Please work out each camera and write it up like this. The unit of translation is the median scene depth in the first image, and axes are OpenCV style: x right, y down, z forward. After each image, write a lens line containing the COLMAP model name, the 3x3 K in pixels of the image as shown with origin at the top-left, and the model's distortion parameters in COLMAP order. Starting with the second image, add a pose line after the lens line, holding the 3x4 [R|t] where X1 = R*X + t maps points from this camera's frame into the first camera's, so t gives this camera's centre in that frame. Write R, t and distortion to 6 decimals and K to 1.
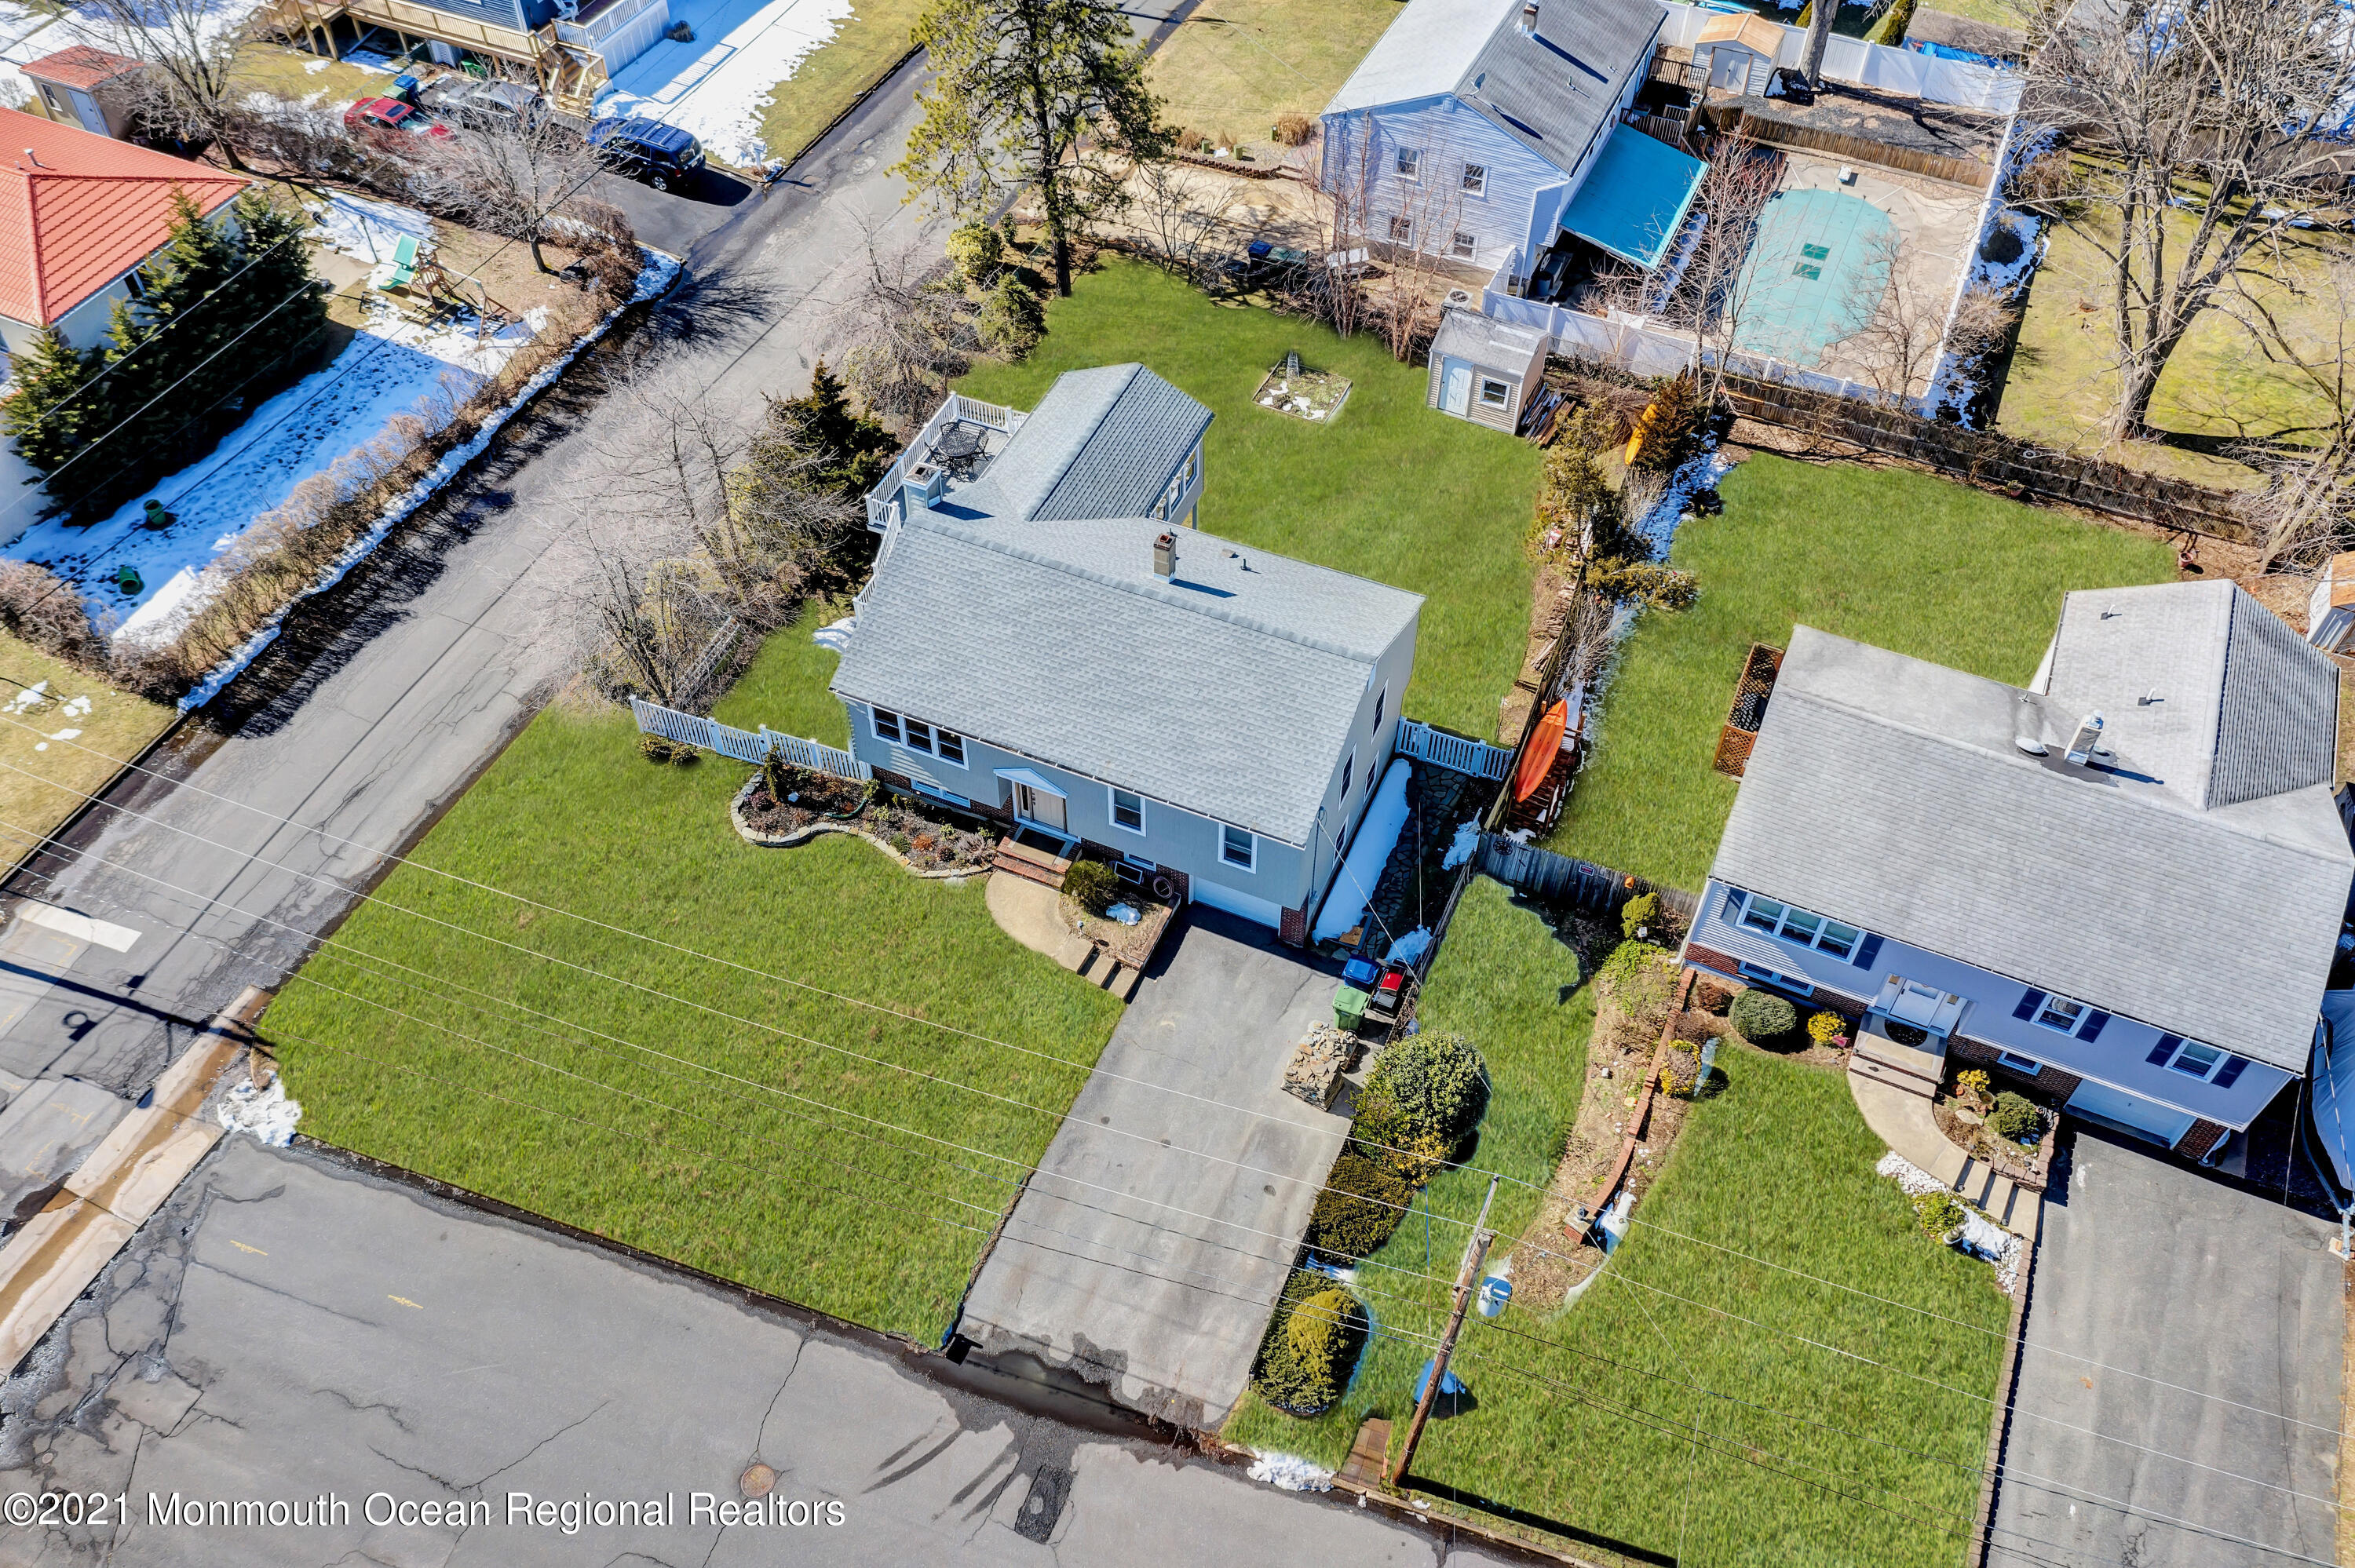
lens RADIAL K [[1861.4, 0, 1172.7], [0, 1861.4, 778.1], [0, 0, 1]] dist [-0.013460, 0.003668]
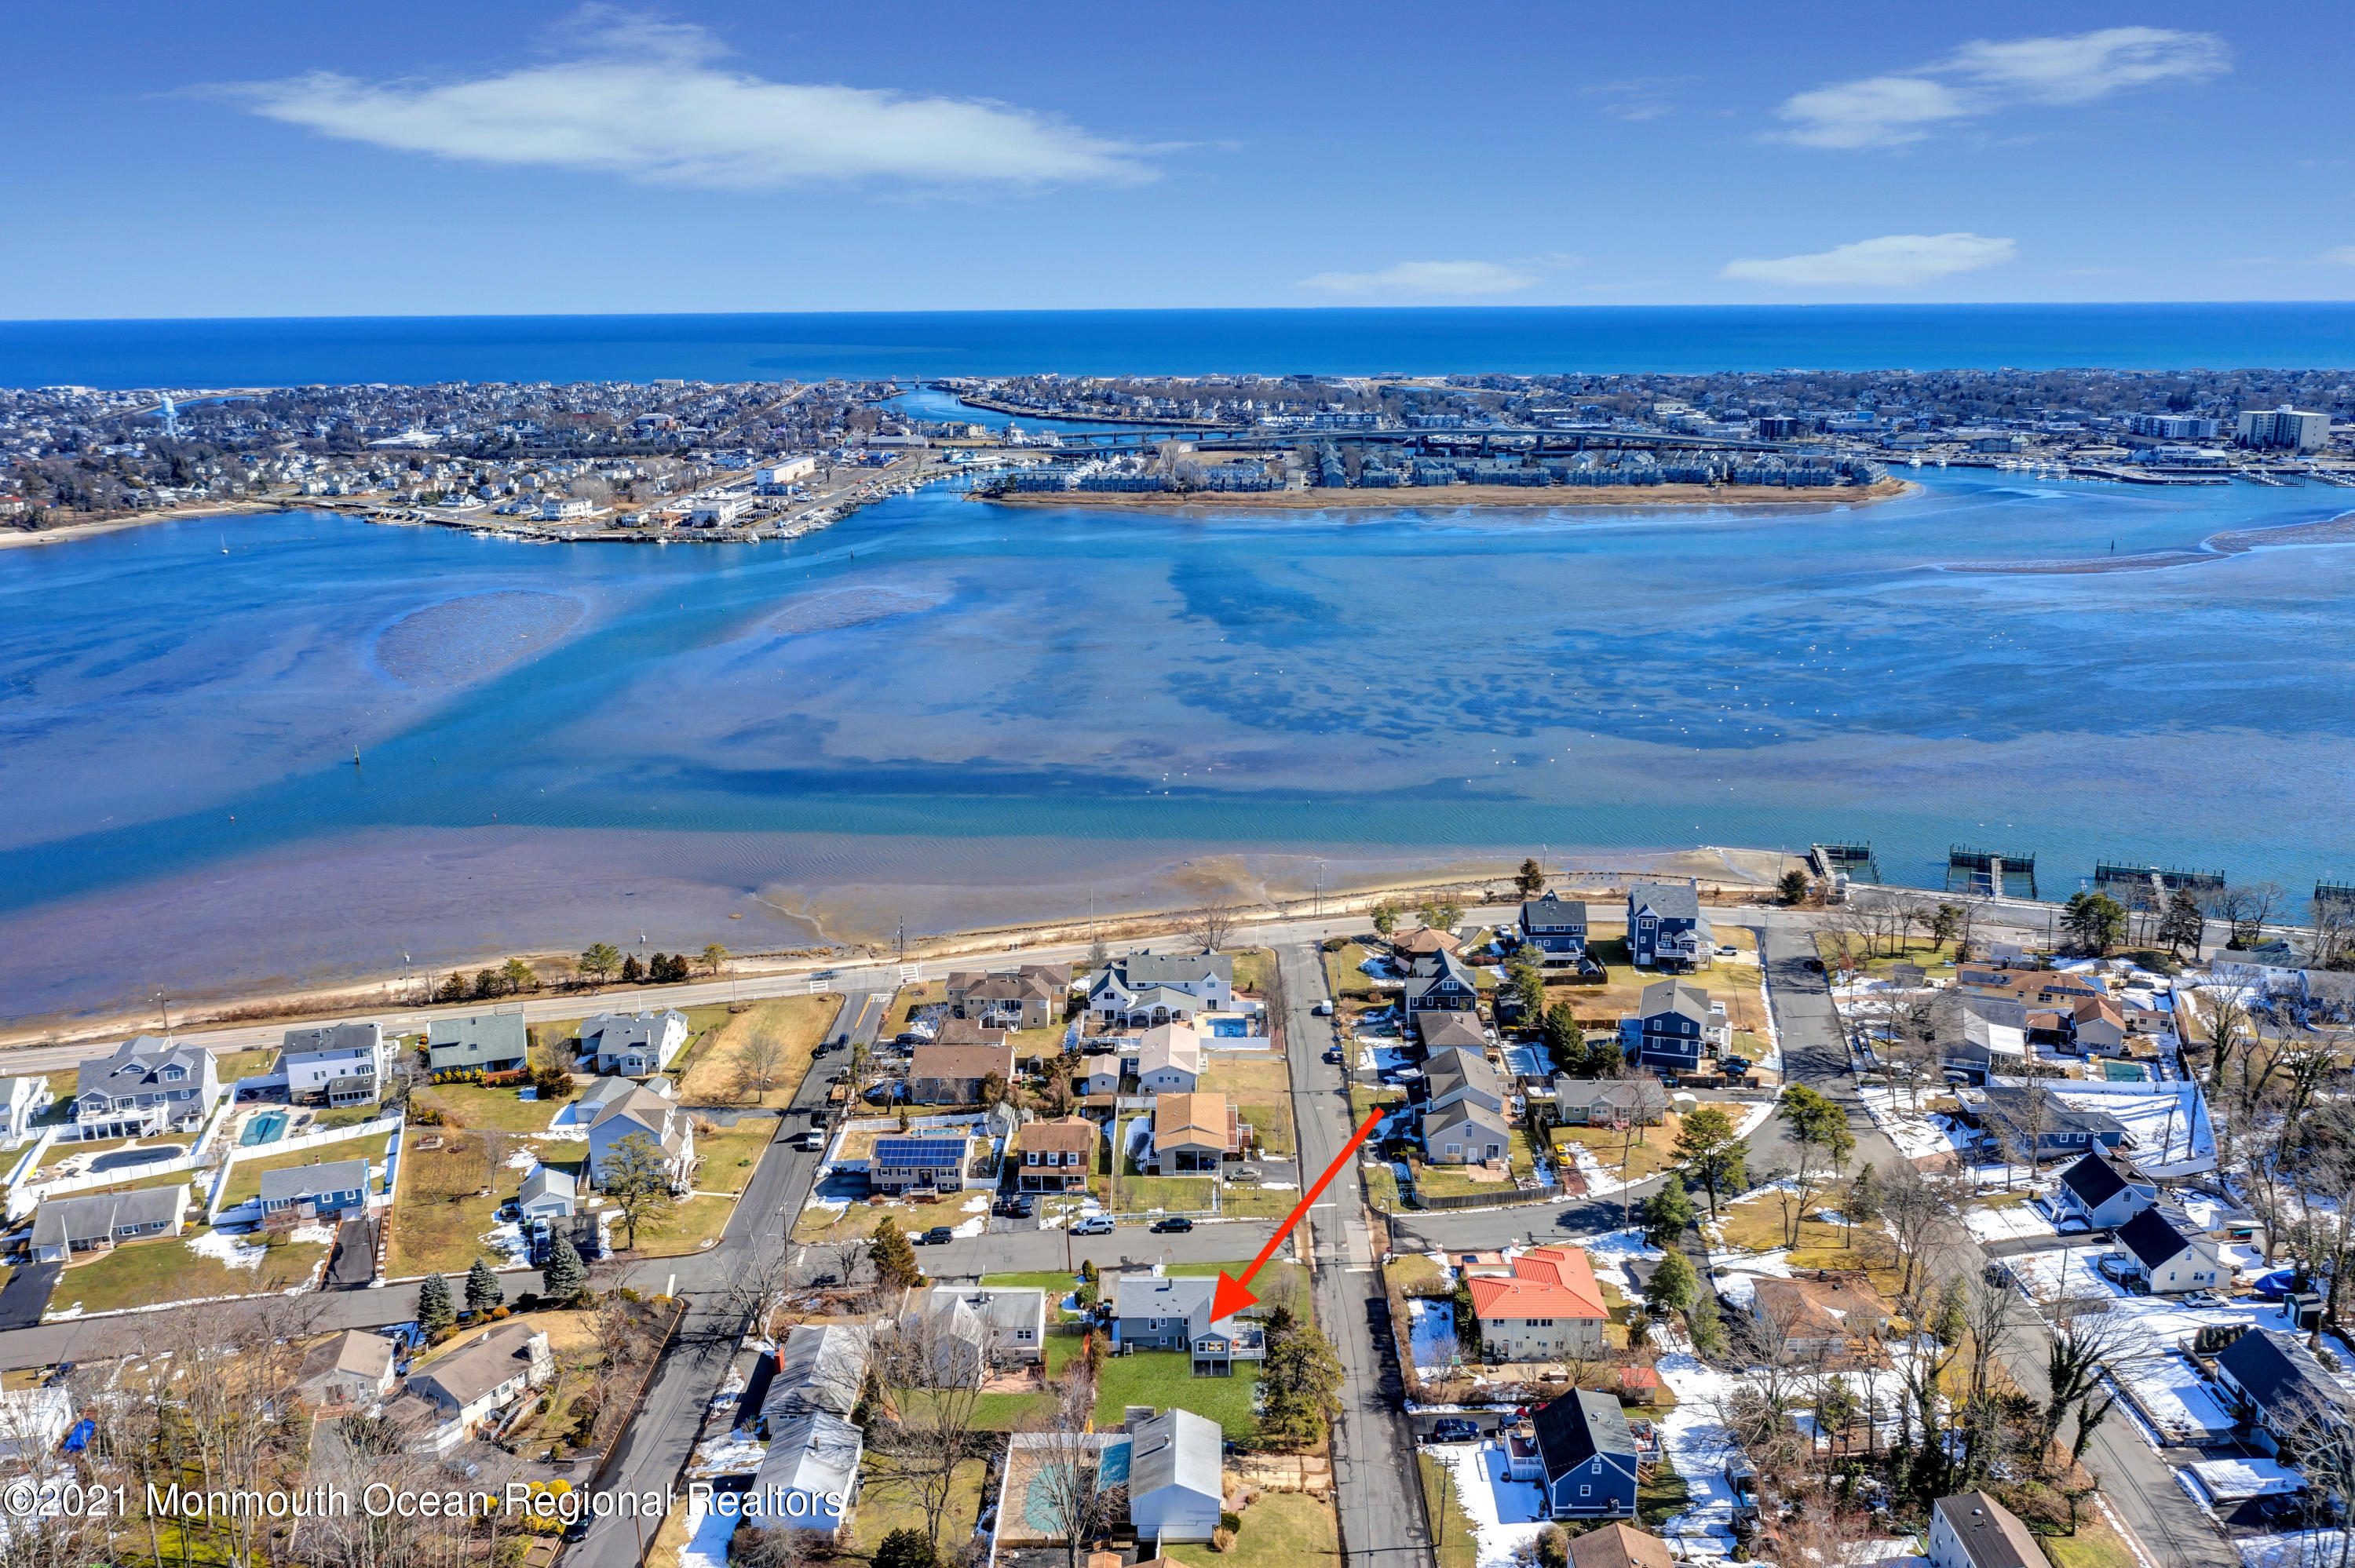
lens RADIAL K [[1861.4, 0, 1172.7], [0, 1861.4, 778.1], [0, 0, 1]] dist [-0.013460, 0.003668]
pose [[-0.915113, 0.105615, -0.389118, 1.442025], [-0.299083, 0.469415, 0.830782, -3.963283], [0.270401, 0.876638, -0.397980, 1.510521]]
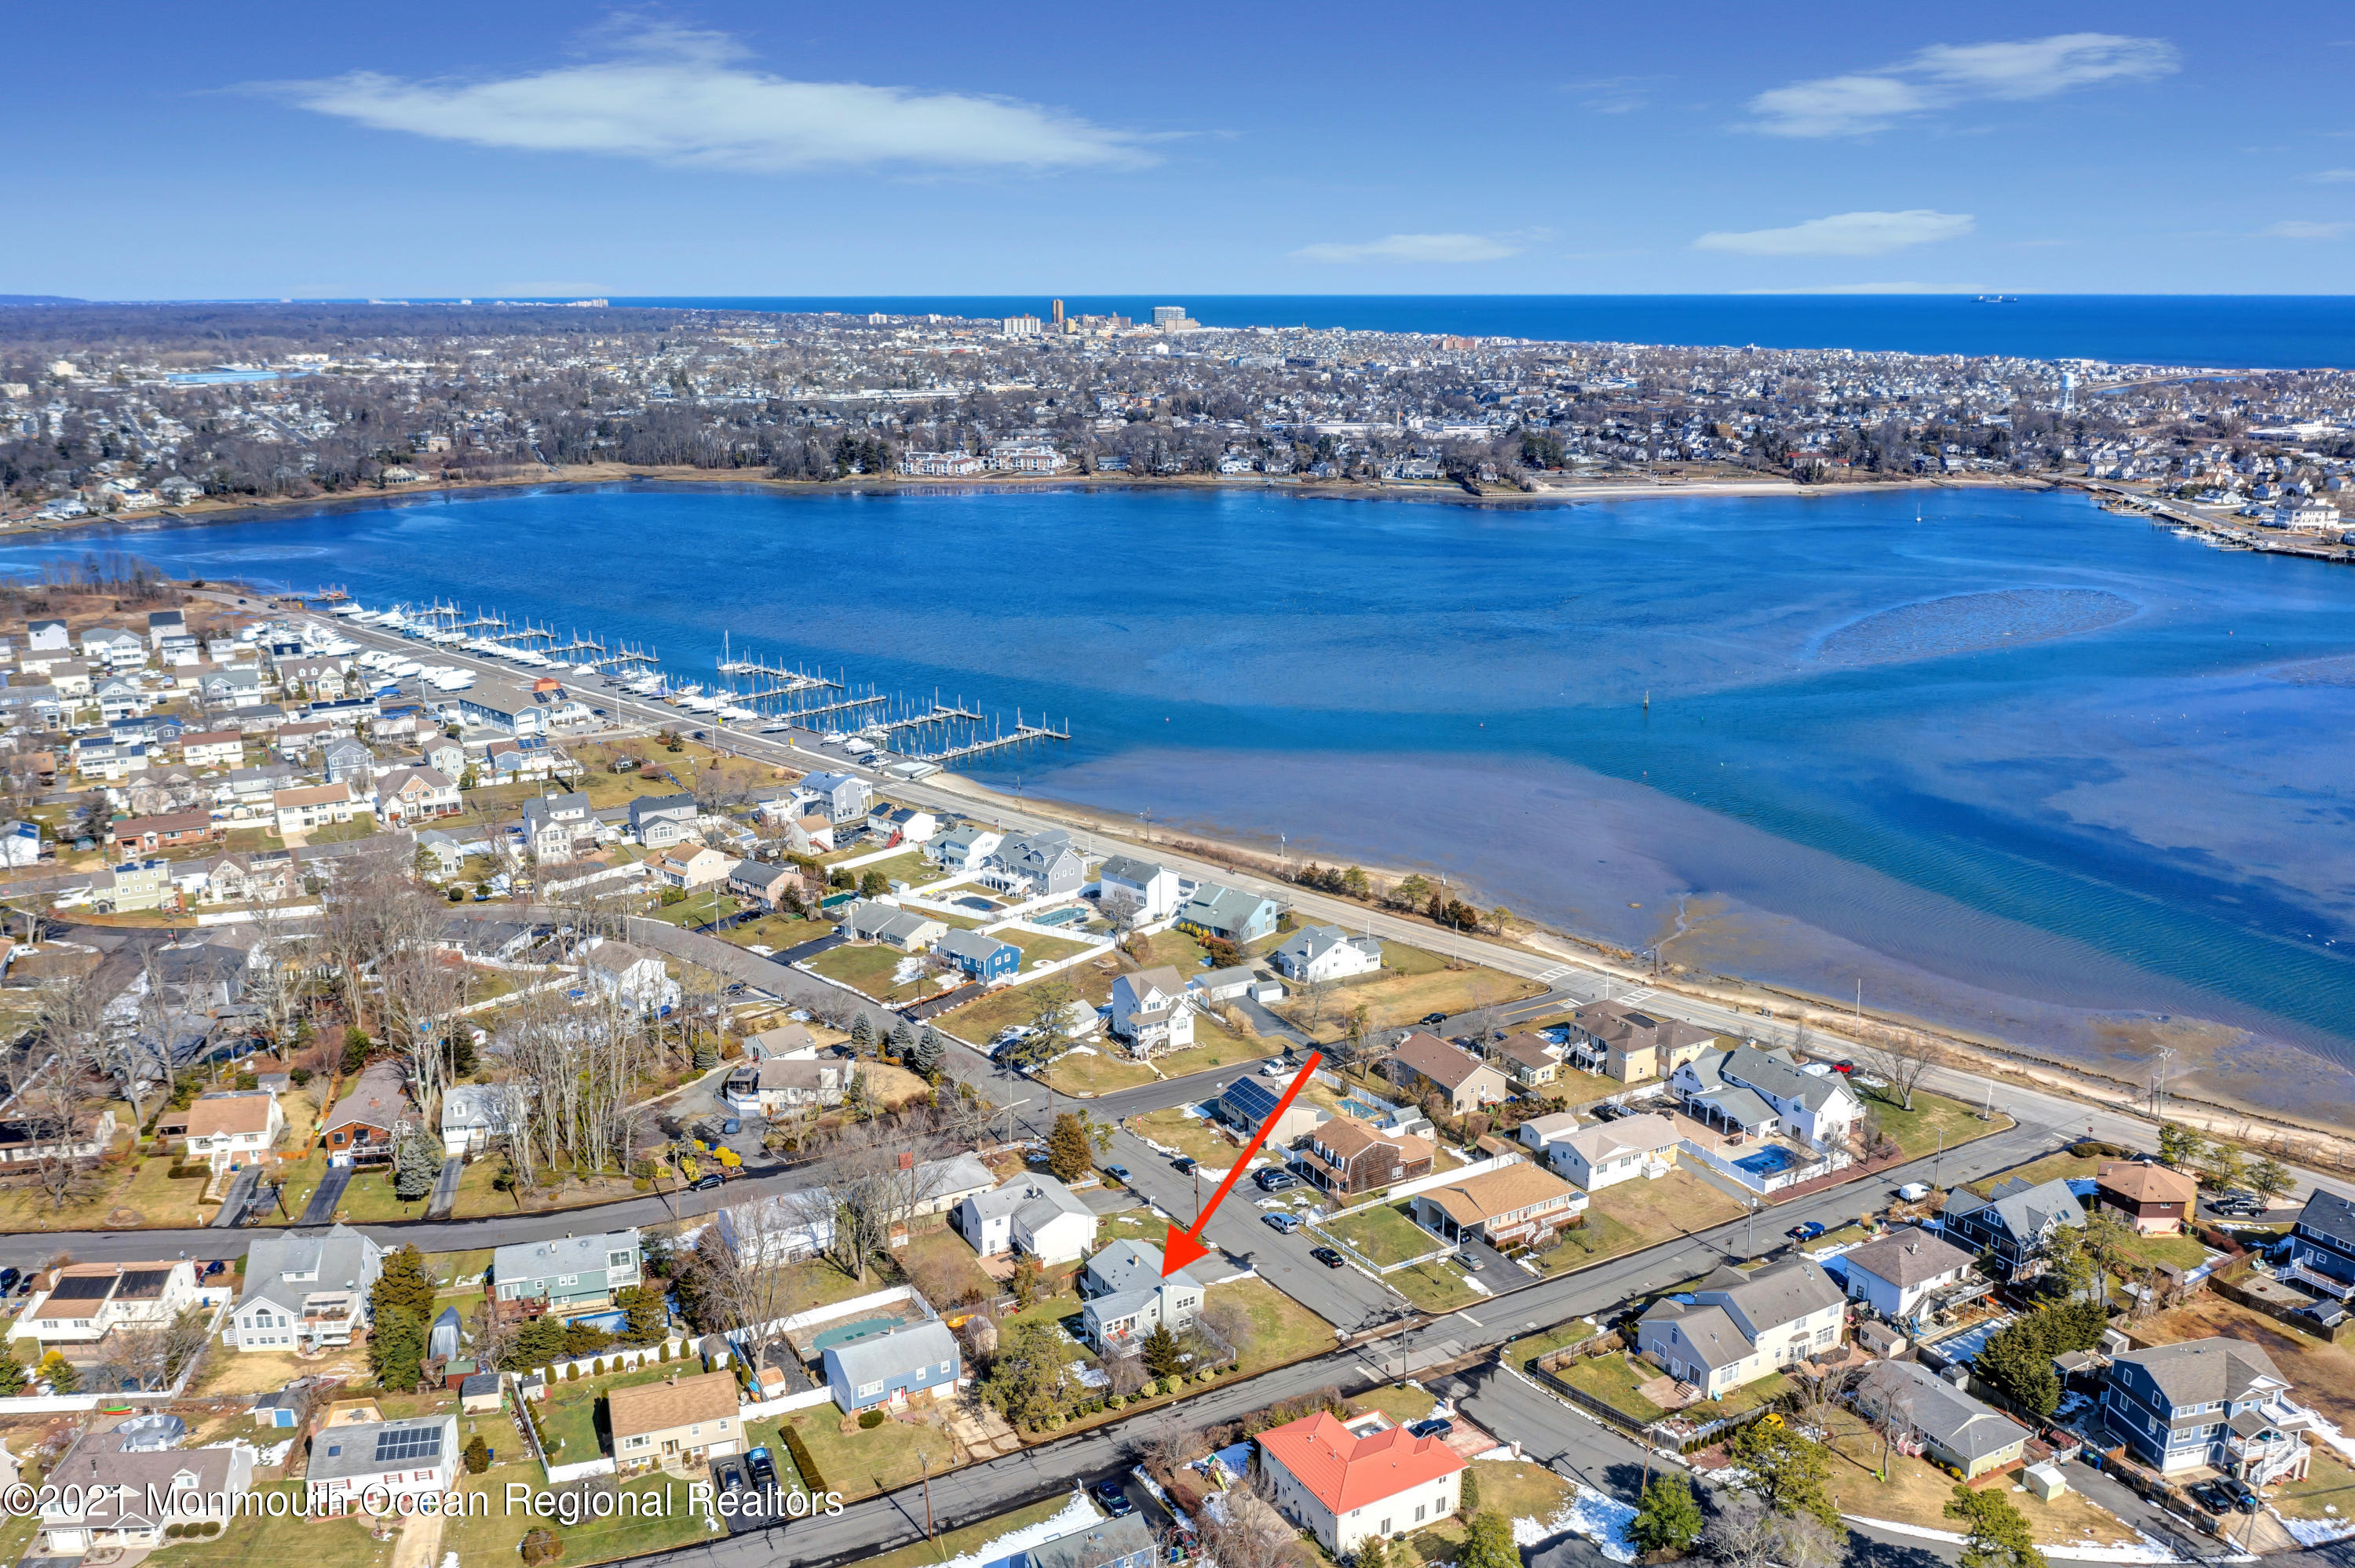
lens RADIAL K [[1861.4, 0, 1172.7], [0, 1861.4, 778.1], [0, 0, 1]] dist [-0.013460, 0.003668]
pose [[-0.811290, -0.146587, 0.565969, -2.238655], [0.441844, 0.480212, 0.757740, -3.688072], [-0.382860, 0.864817, -0.324823, 1.247888]]
